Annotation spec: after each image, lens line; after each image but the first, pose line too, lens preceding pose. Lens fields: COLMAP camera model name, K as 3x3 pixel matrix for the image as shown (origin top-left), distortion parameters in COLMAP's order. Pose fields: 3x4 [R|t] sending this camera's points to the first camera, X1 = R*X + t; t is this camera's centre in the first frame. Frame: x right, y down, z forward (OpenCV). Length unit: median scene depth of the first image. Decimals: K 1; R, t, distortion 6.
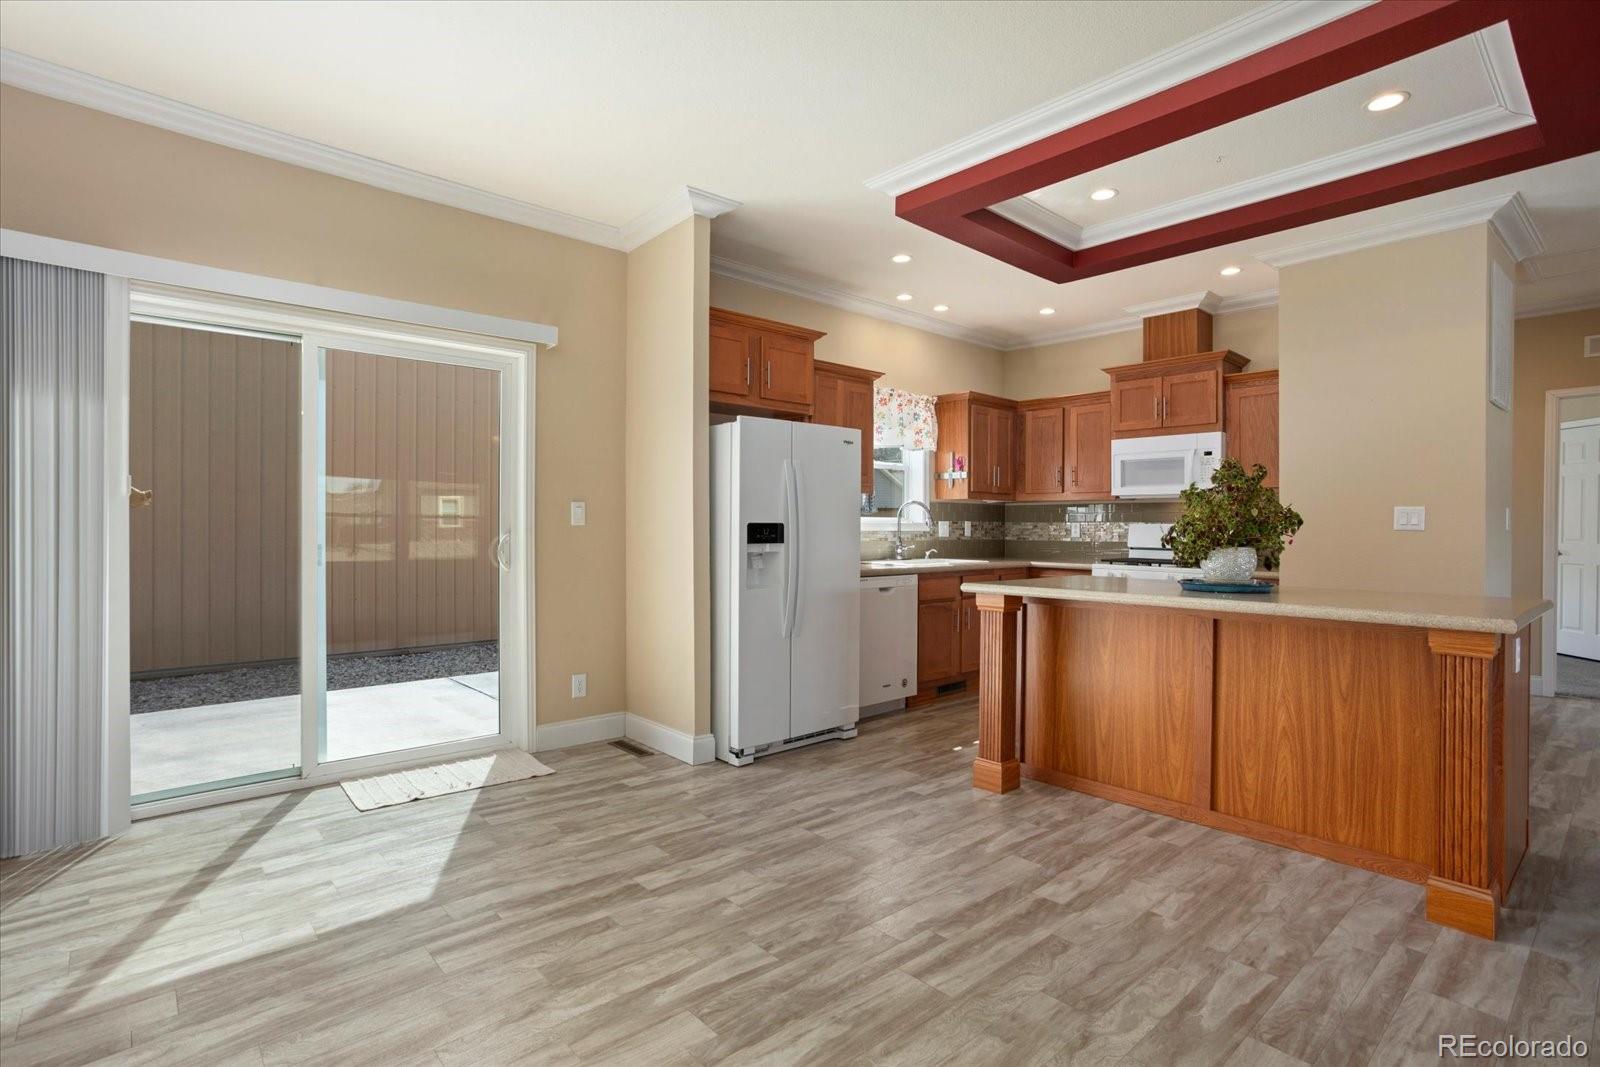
lens RADIAL K [[797.2, 0, 792.9], [0, 797.2, 522.7], [0, 0, 1]] dist [-0.031886, 0.021629]
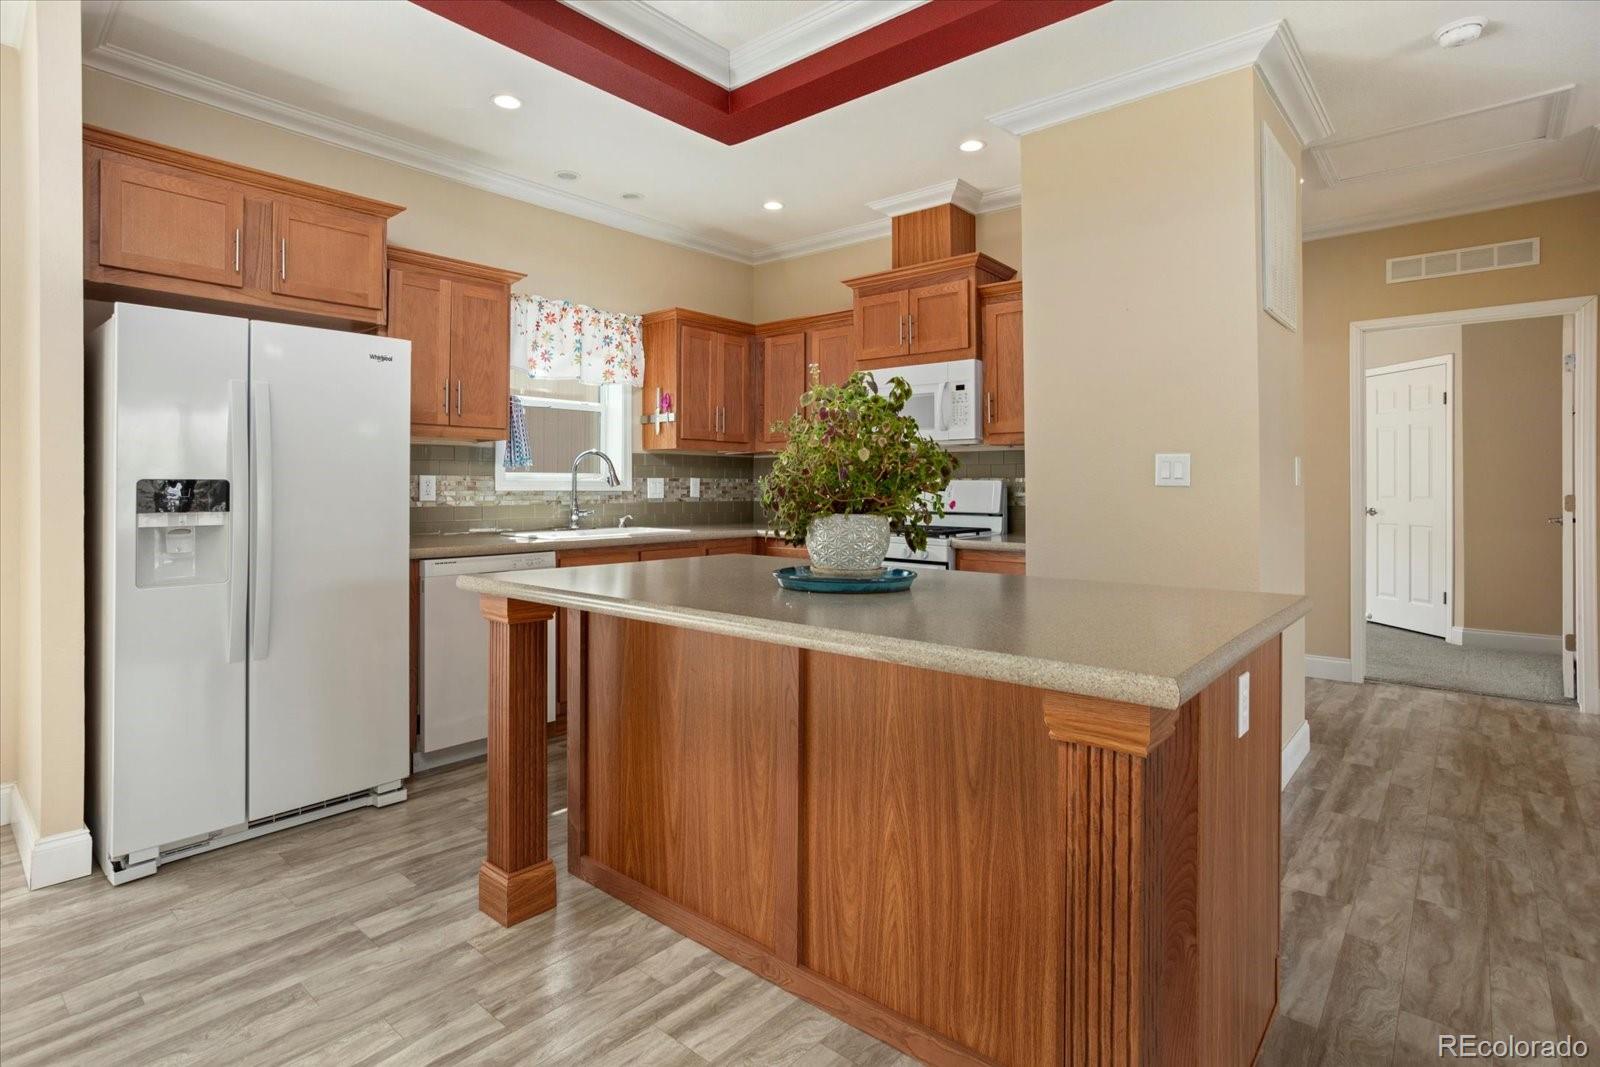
lens RADIAL K [[797.2, 0, 814.5], [0, 797.2, 480.6], [0, 0, 1]] dist [-0.031886, 0.021629]
pose [[0.990087, -0.006224, 0.140320, 0.312149], [0.006430, 0.999979, -0.001014, 0.003572], [-0.140310, 0.001906, 0.990106, 0.282657]]
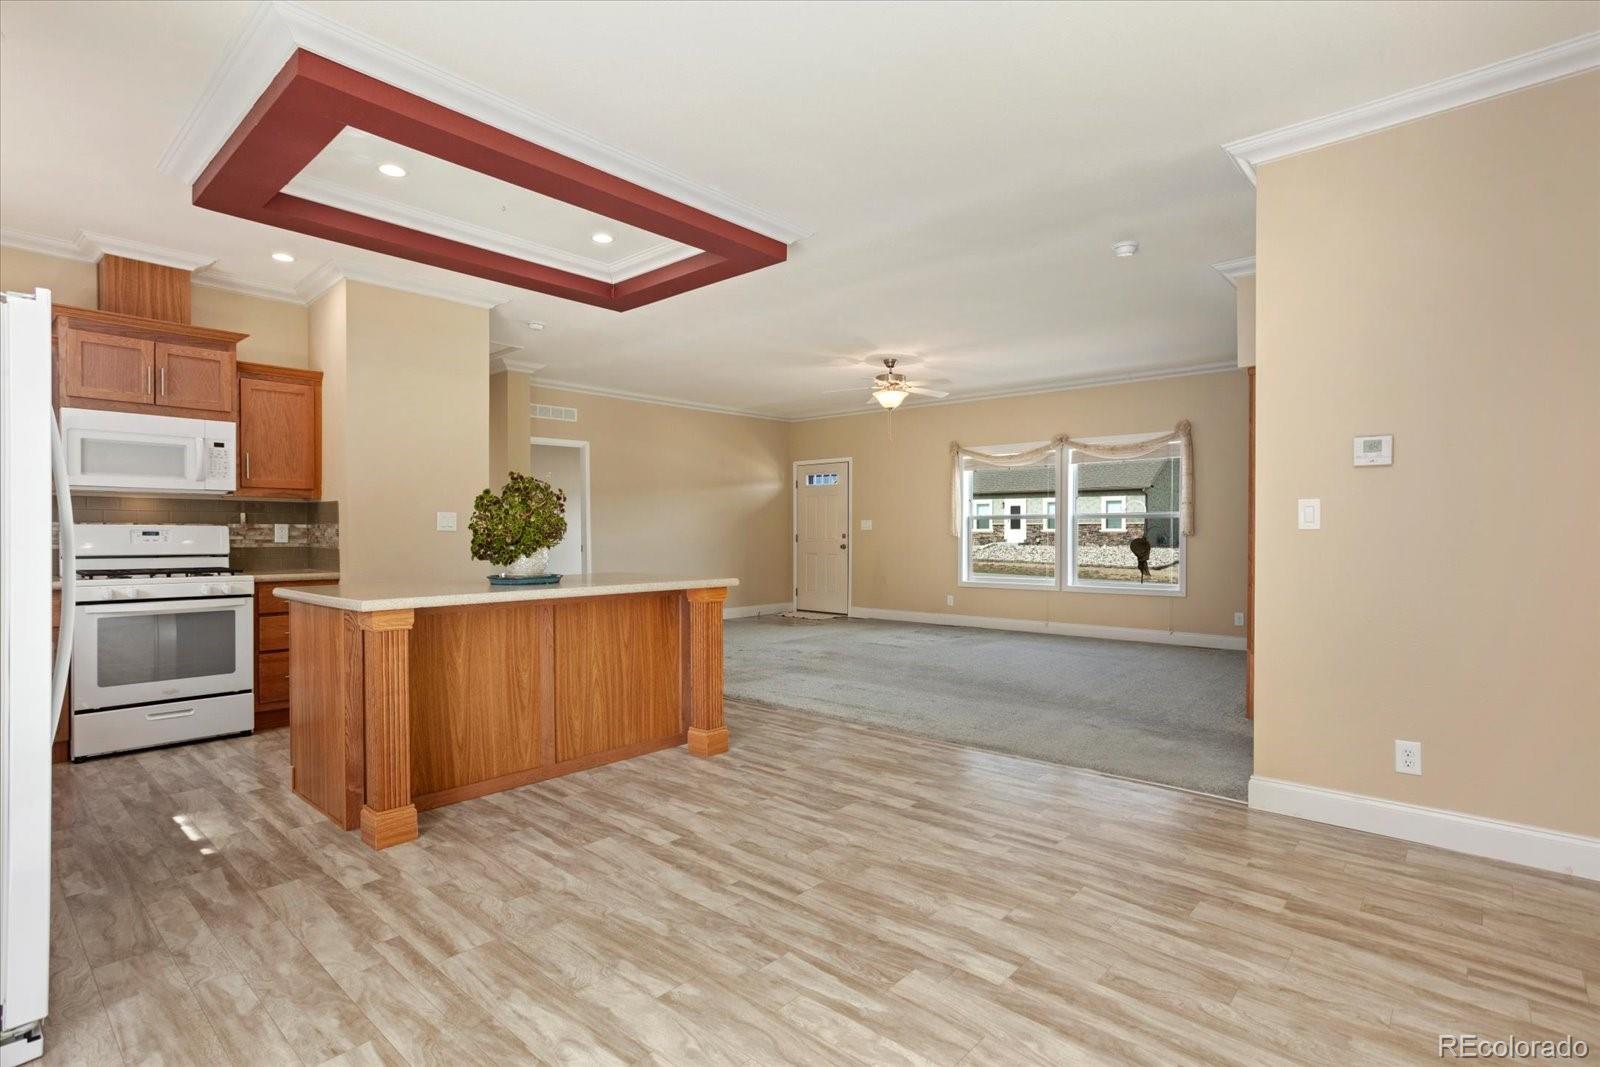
lens RADIAL K [[797.2, 0, 806.3], [0, 797.2, 537.9], [0, 0, 1]] dist [-0.031886, 0.021629]
pose [[-0.126880, -0.016859, 0.991775, -0.485857], [-0.004465, 0.999855, 0.016425, -0.001720], [-0.991908, -0.002344, -0.126937, 0.522684]]
